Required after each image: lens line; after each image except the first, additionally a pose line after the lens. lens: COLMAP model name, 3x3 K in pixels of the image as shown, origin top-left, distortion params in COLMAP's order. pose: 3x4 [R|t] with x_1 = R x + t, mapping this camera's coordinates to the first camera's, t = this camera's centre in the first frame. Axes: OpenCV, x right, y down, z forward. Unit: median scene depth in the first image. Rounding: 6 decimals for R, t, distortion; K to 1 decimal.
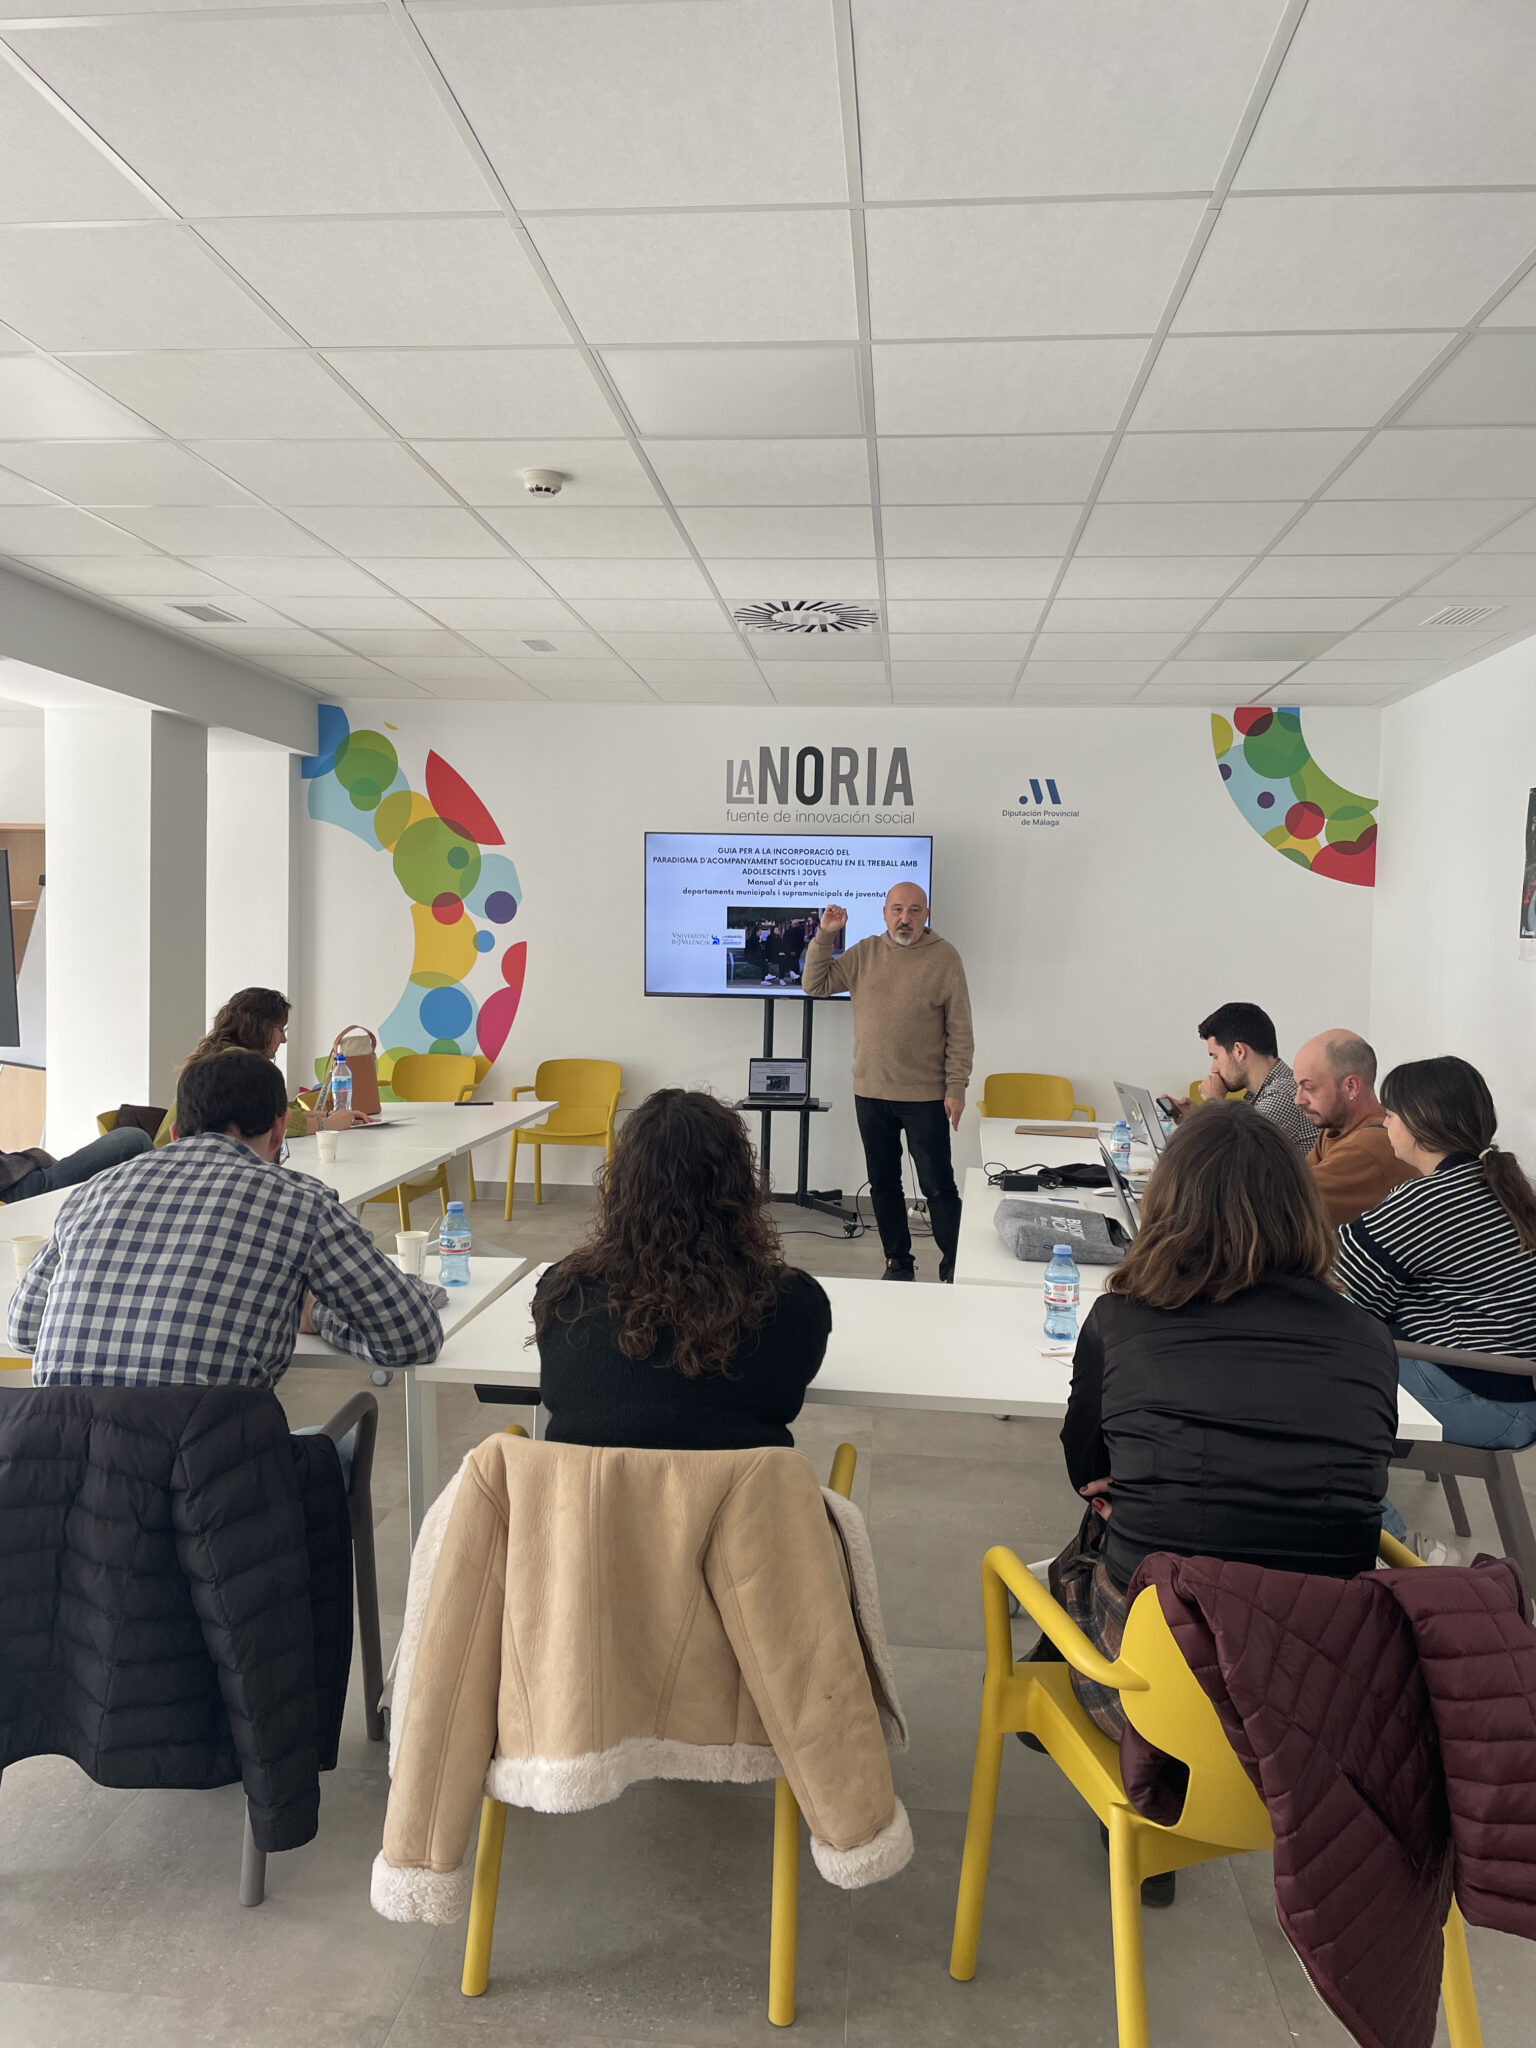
lens RADIAL K [[1559.4, 0, 773.6], [0, 1559.4, 1037.0], [0, 0, 1]] dist [0.094980, -0.134952]
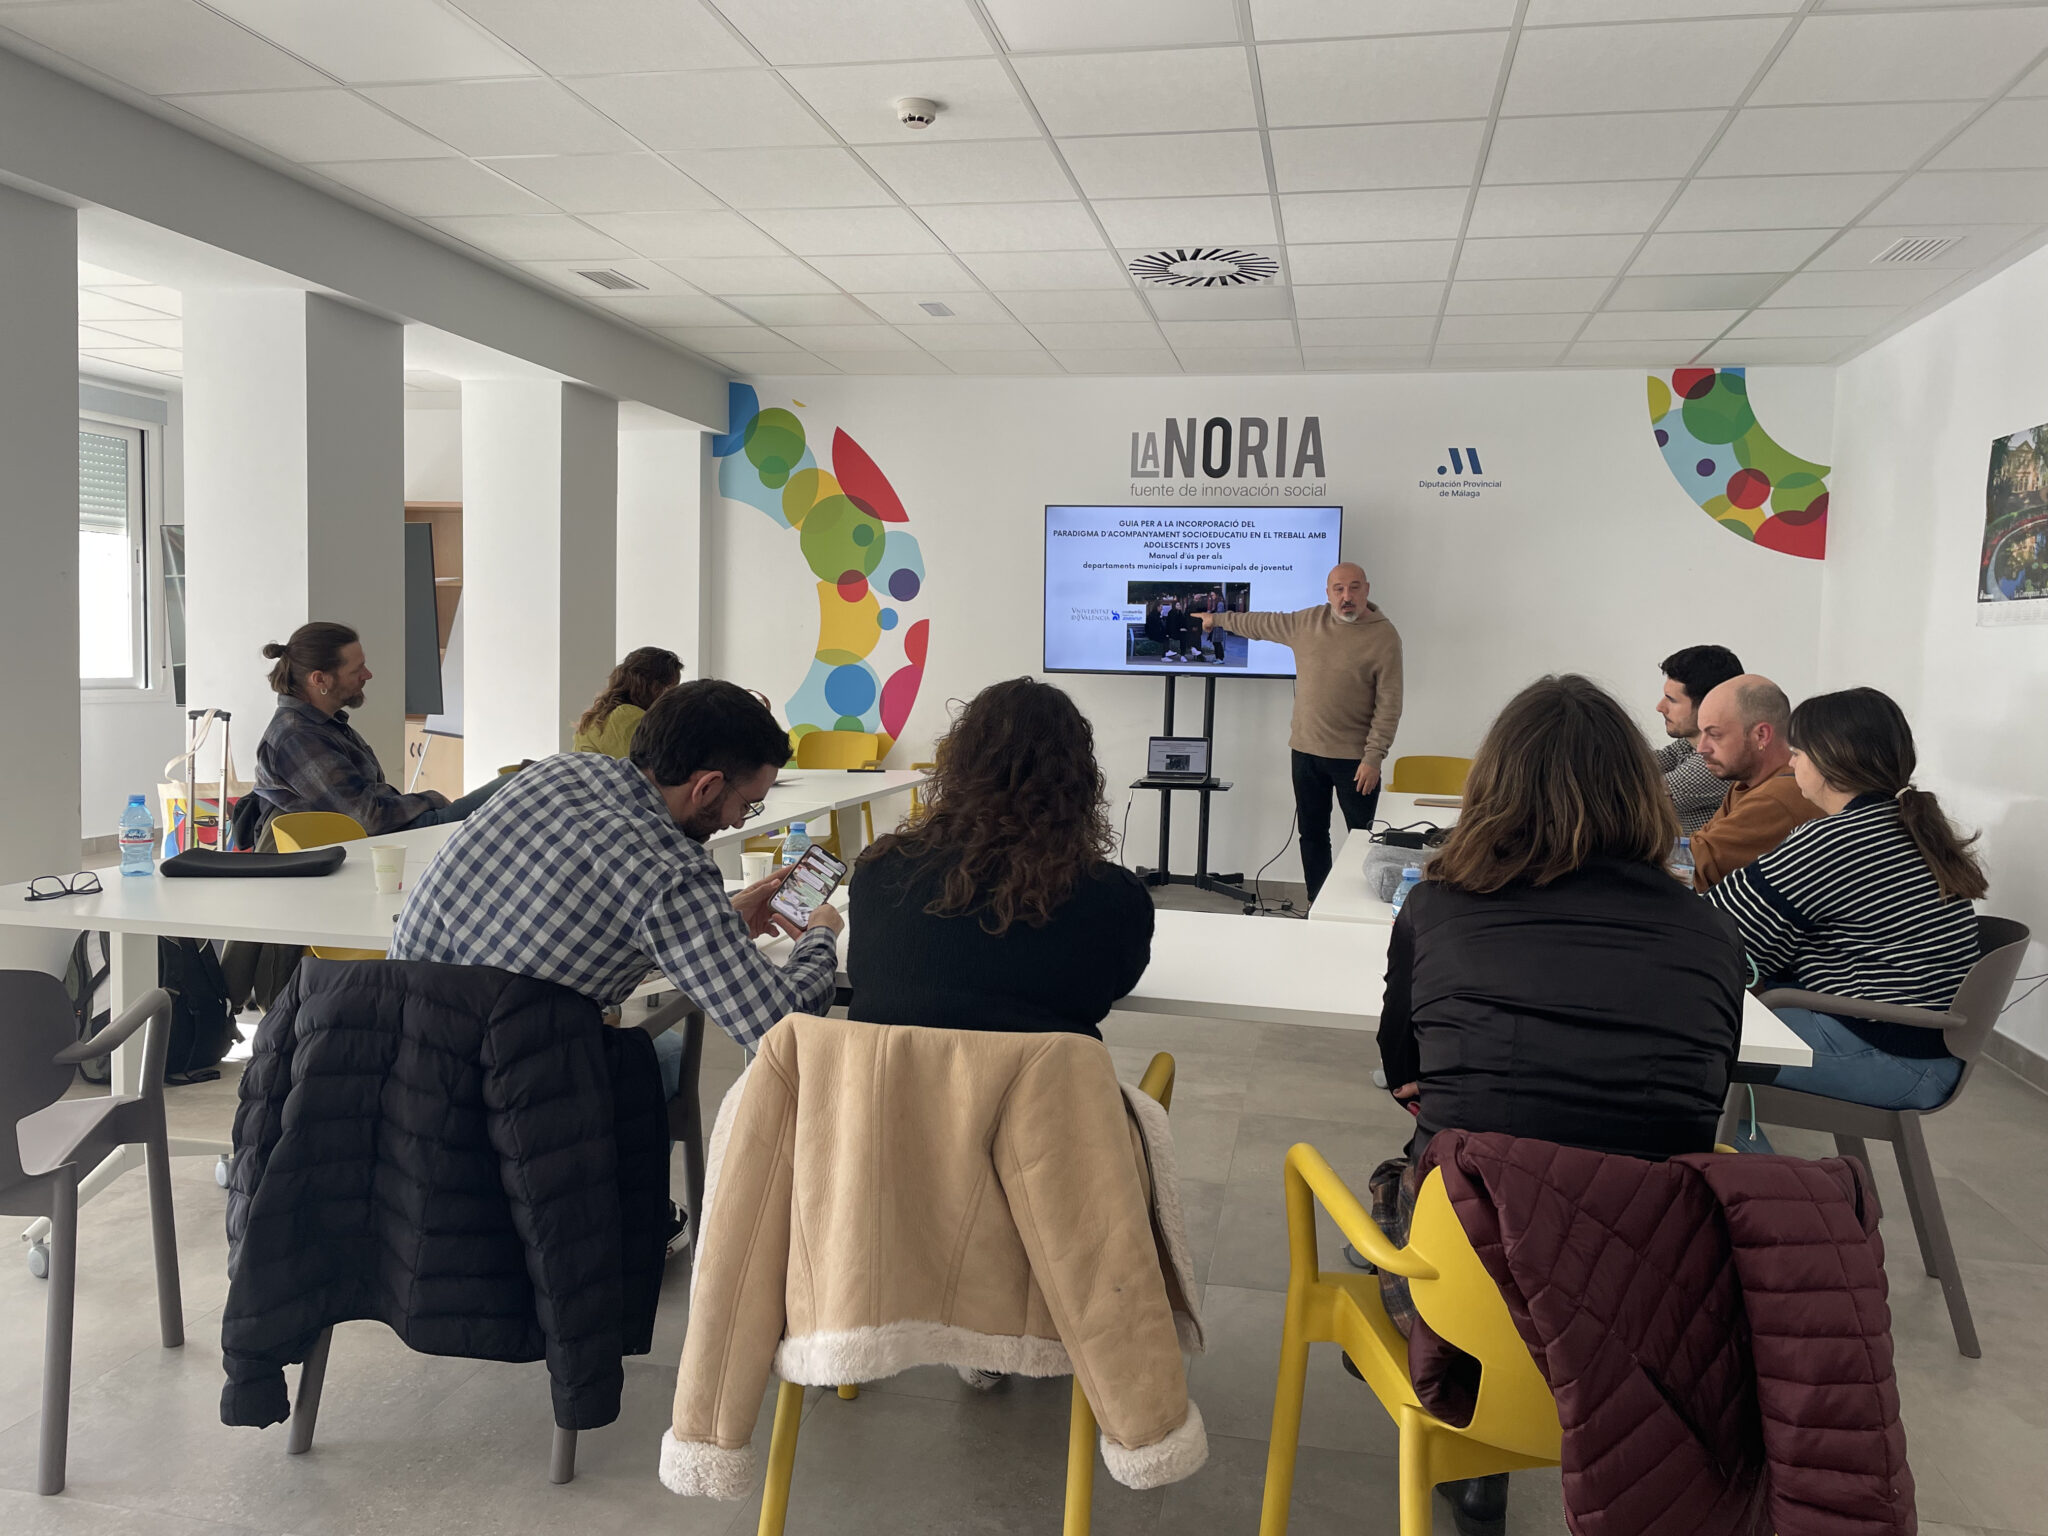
lens RADIAL K [[1559.4, 0, 1044.4], [0, 1559.4, 795.4], [0, 0, 1]] dist [0.094980, -0.134952]
pose [[0.993934, 0.014311, -0.109042, 0.033563], [-0.011748, 0.999640, 0.024113, 0.034880], [0.109348, -0.022686, 0.993745, 0.018167]]
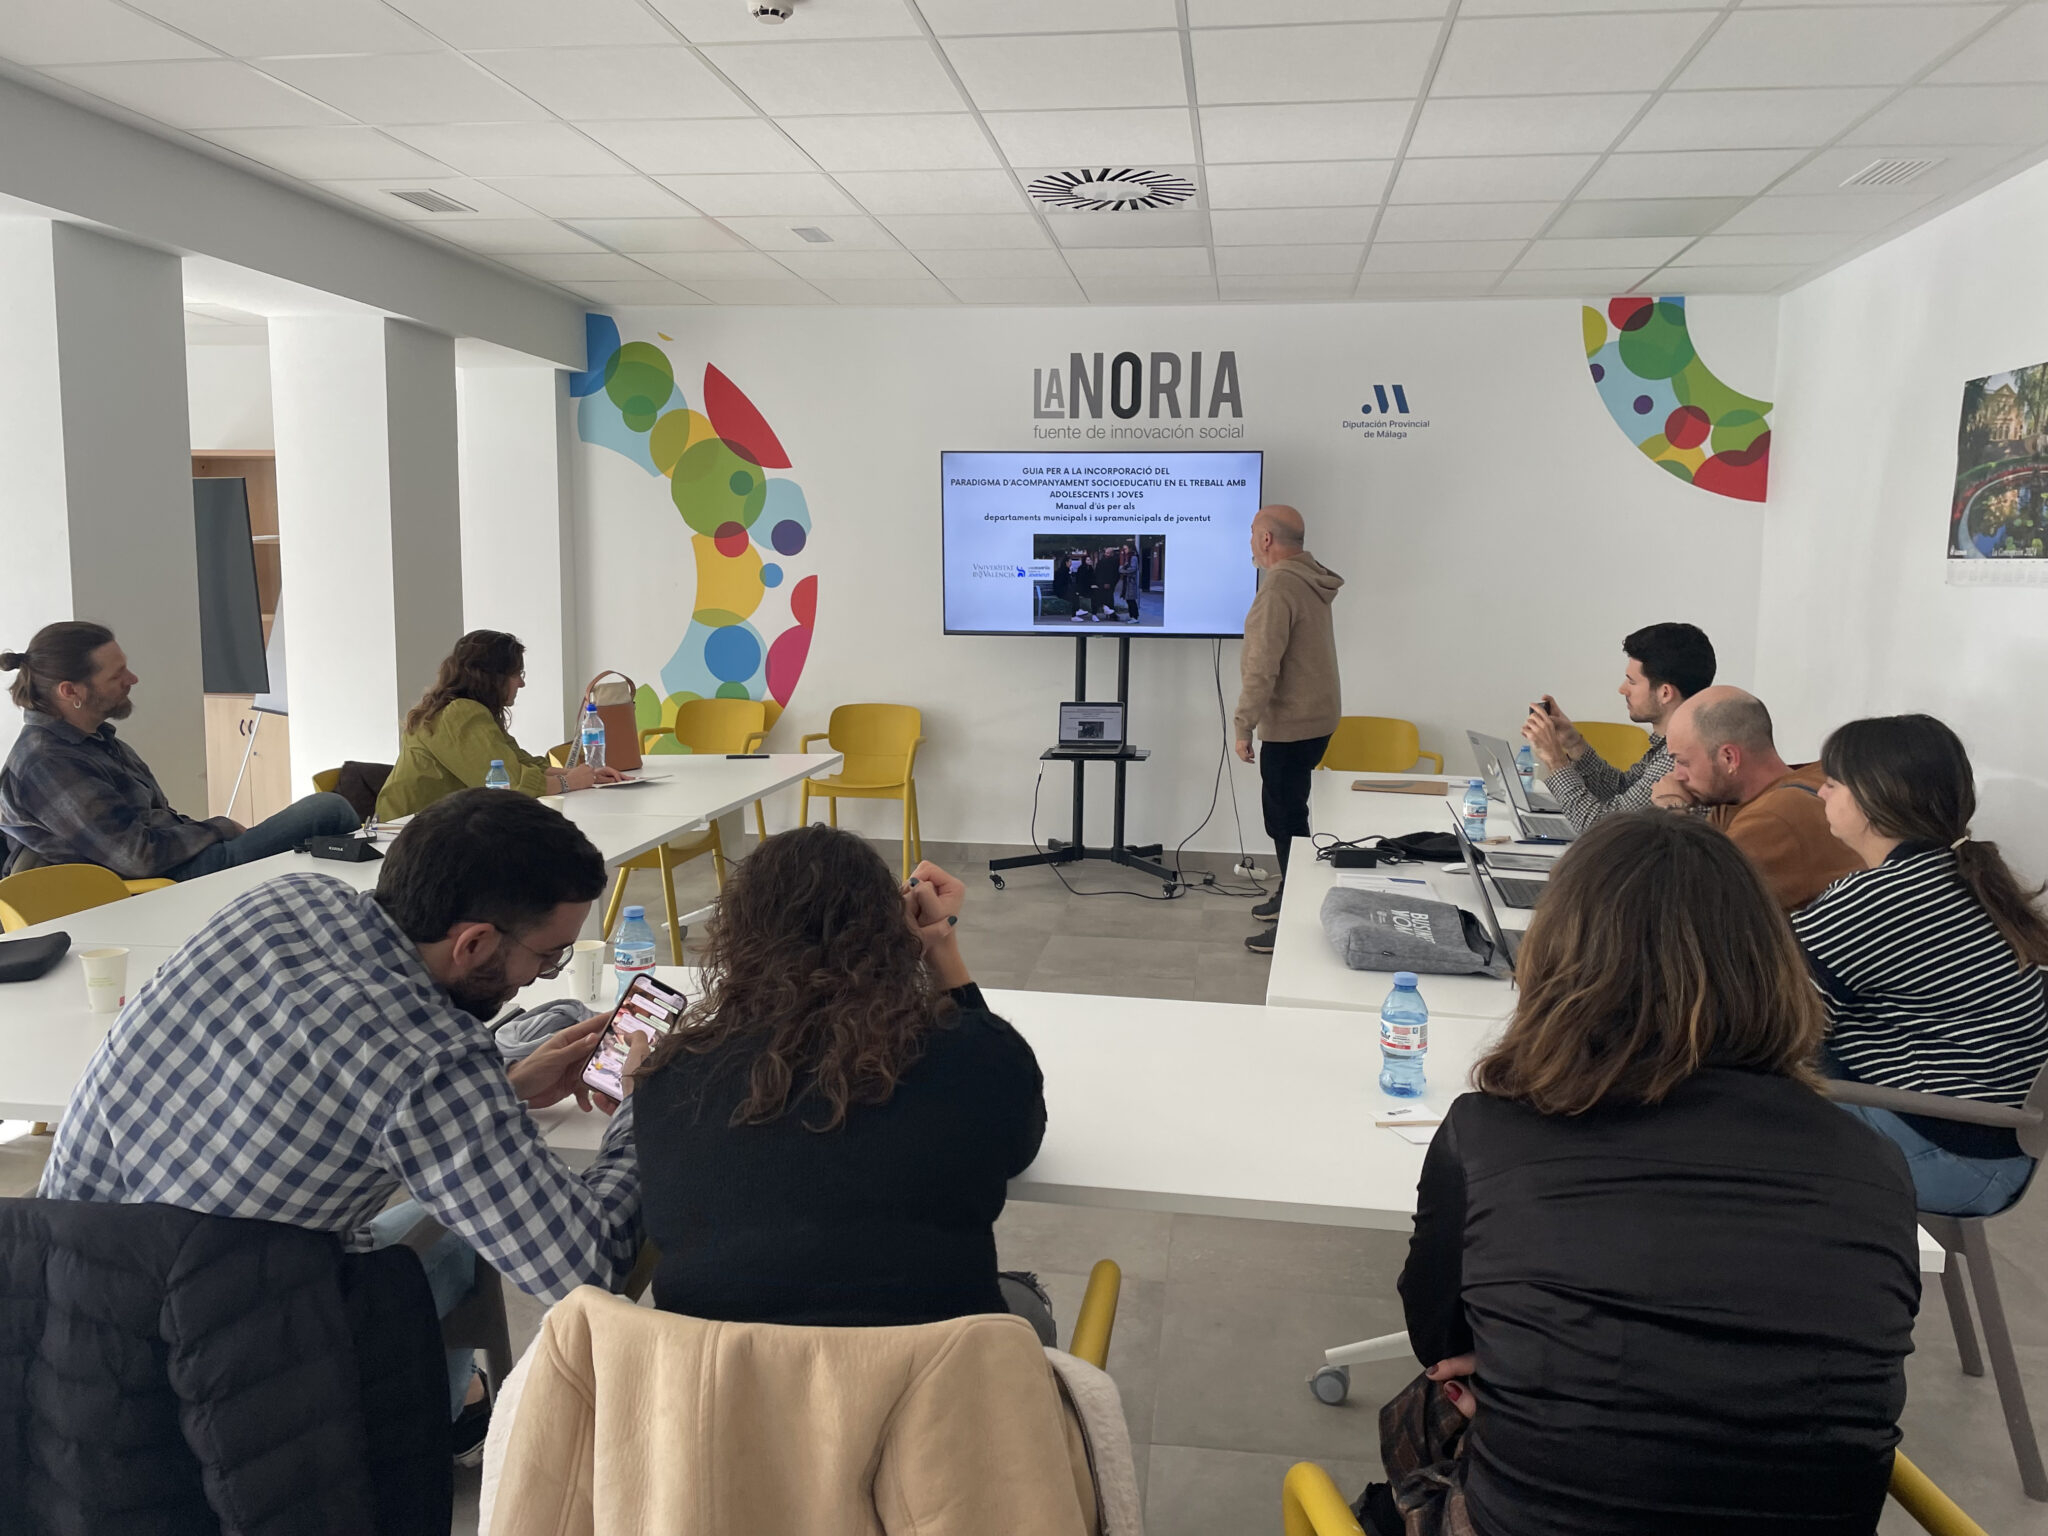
lens RADIAL K [[1532.5, 0, 1052.1], [0, 1532.5, 778.8], [0, 0, 1]] dist [0.096274, -0.130433]
pose [[0.999041, -0.003640, -0.043628, 0.023872], [0.006767, 0.997400, 0.071745, -0.007681], [0.043254, -0.071971, 0.996468, 0.131041]]
